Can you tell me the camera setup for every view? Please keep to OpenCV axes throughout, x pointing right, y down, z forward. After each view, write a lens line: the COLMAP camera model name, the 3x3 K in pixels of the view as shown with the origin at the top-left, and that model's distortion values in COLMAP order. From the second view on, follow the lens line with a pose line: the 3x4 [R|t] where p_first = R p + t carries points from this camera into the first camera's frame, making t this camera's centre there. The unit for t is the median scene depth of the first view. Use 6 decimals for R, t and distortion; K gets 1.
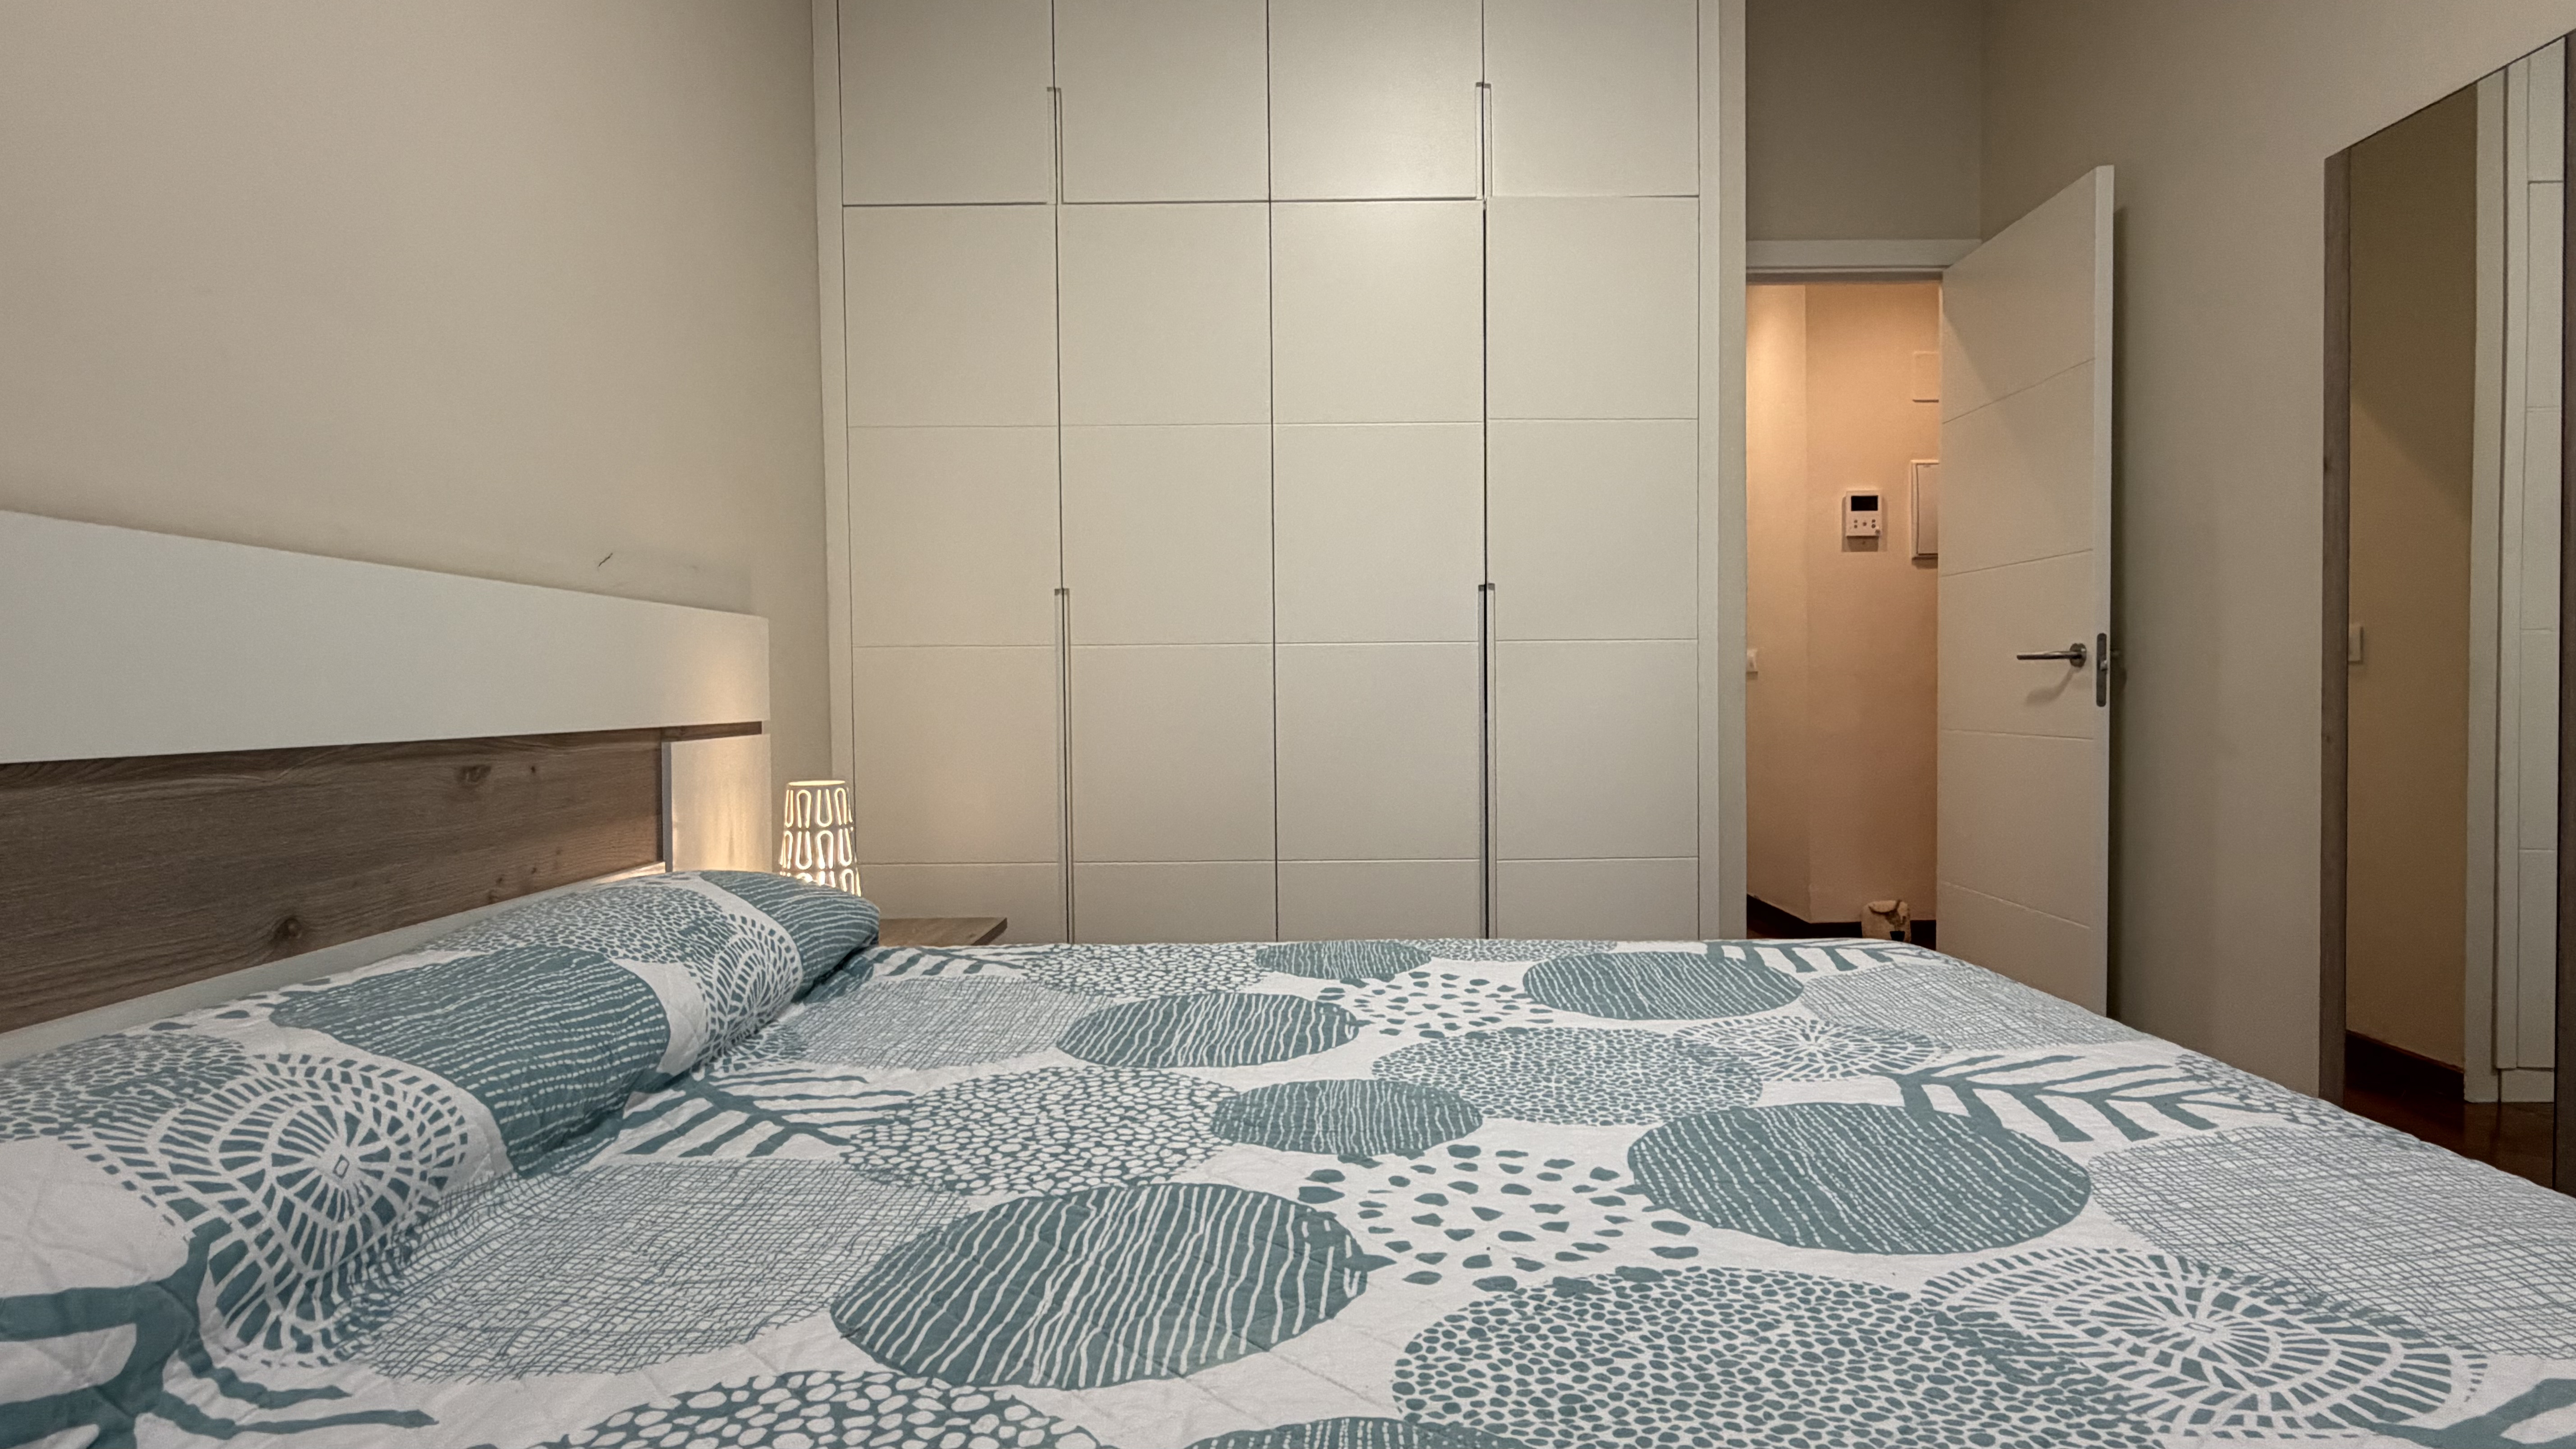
lens RADIAL K [[1289.5, 0, 1281.9], [0, 1289.5, 723.7], [0, 0, 1]] dist [-0.000081, -0.001626]
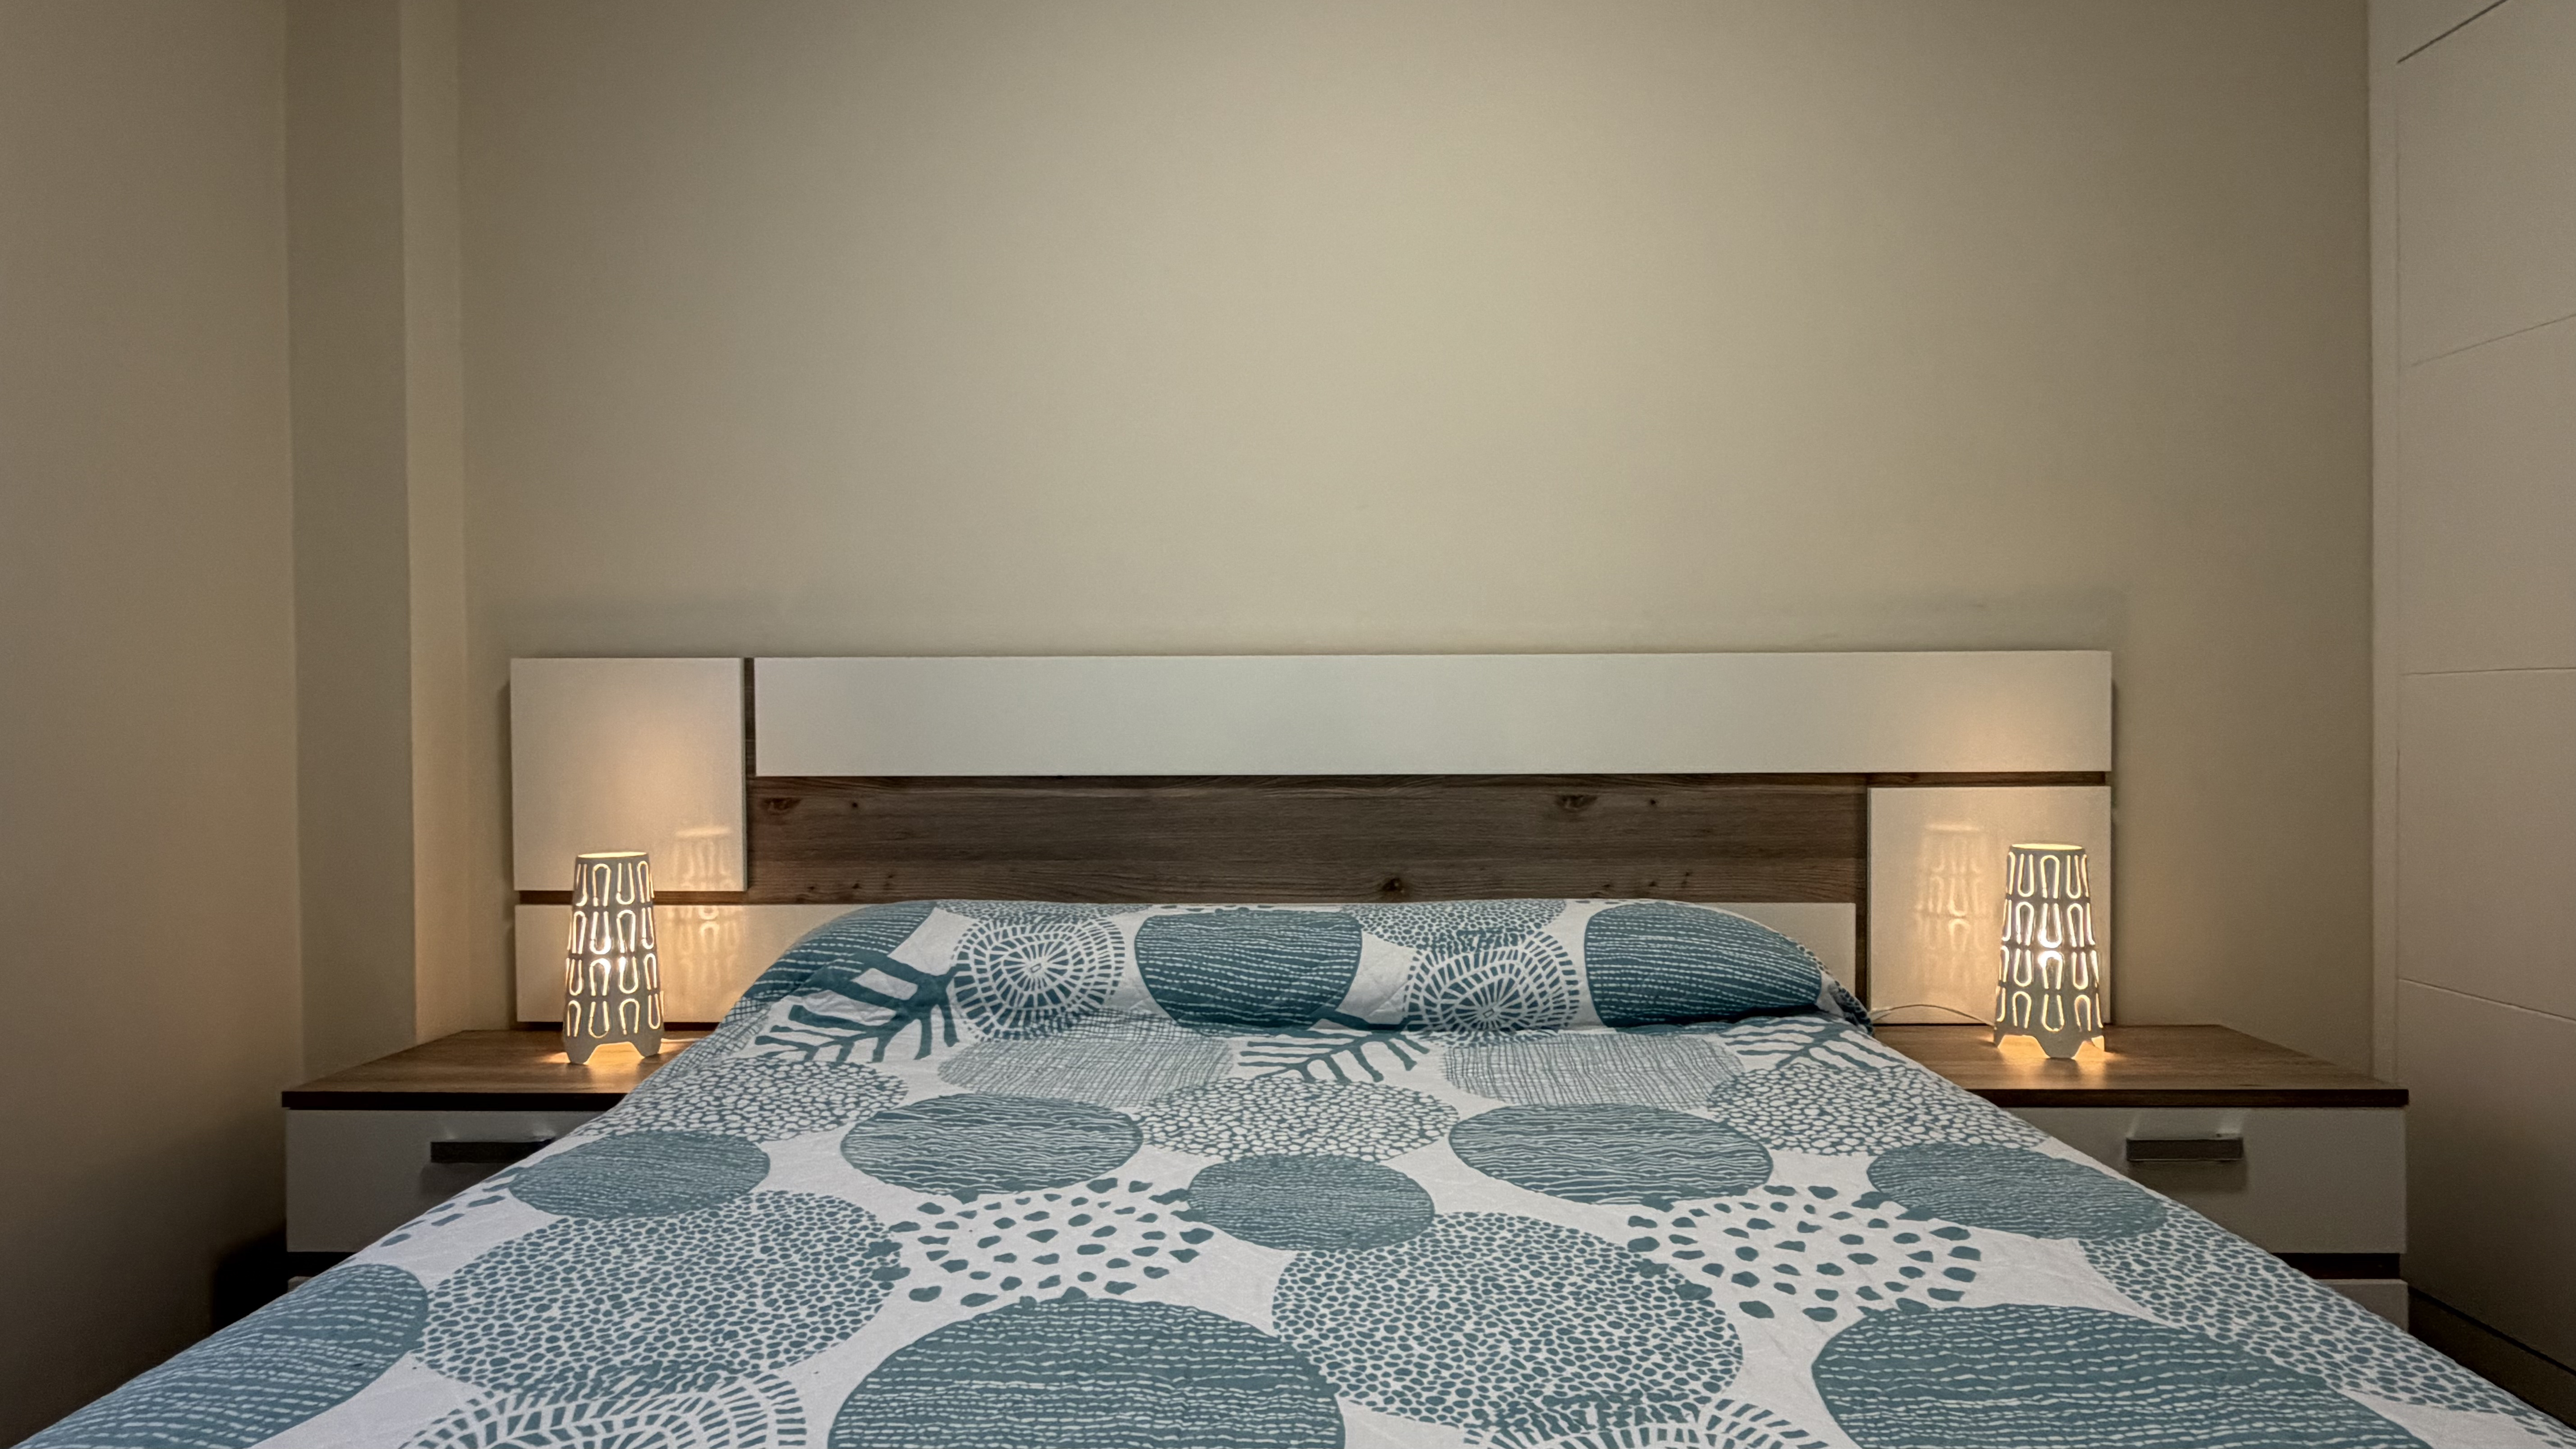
lens RADIAL K [[1405.9, 0, 1288.0], [0, 1405.9, 724.5], [0, 0, 1]] dist [0.001417, 0.000192]
pose [[-0.003591, 0.018103, -0.999830, 1.154402], [-0.019596, 0.999643, 0.018170, -0.085023], [0.999802, 0.019658, -0.003235, 0.997350]]
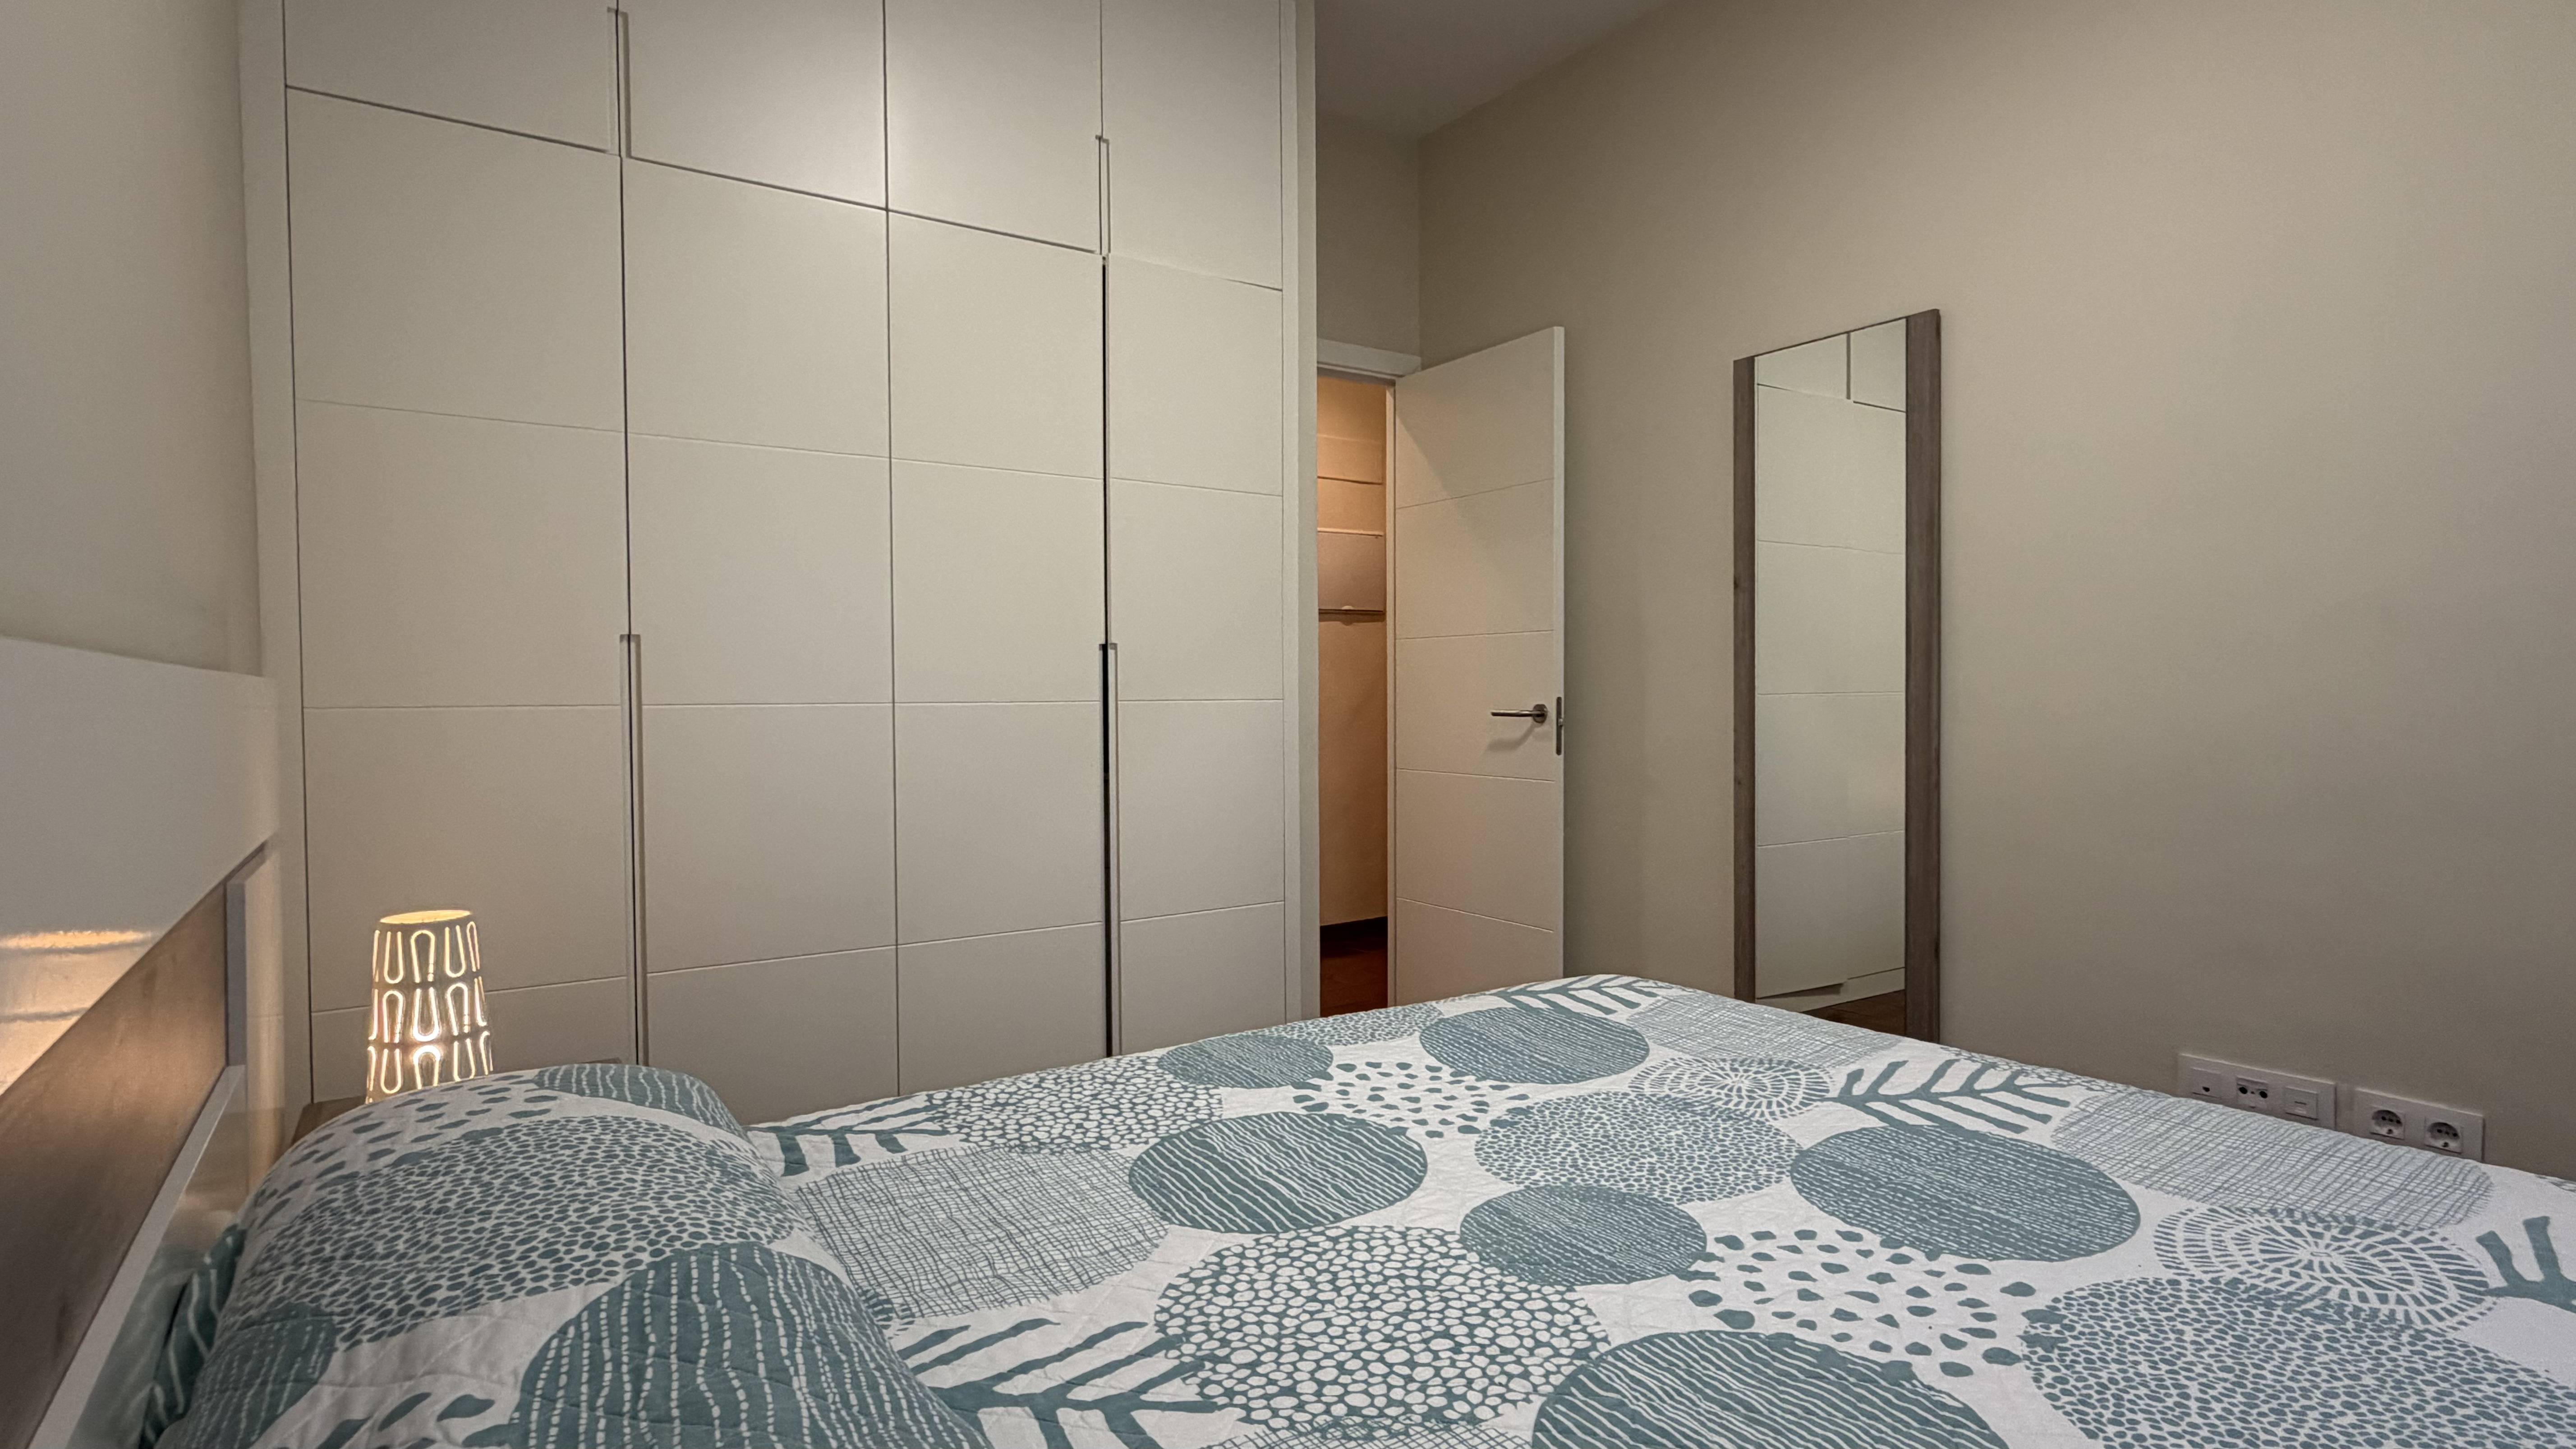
lens RADIAL K [[1289.5, 0, 1281.9], [0, 1289.5, 723.7], [0, 0, 1]] dist [-0.000081, -0.001626]
pose [[0.827669, -0.007674, 0.561165, -0.740359], [0.012500, 0.999911, -0.004763, -0.104320], [-0.561078, 0.010957, 0.827690, 0.279142]]
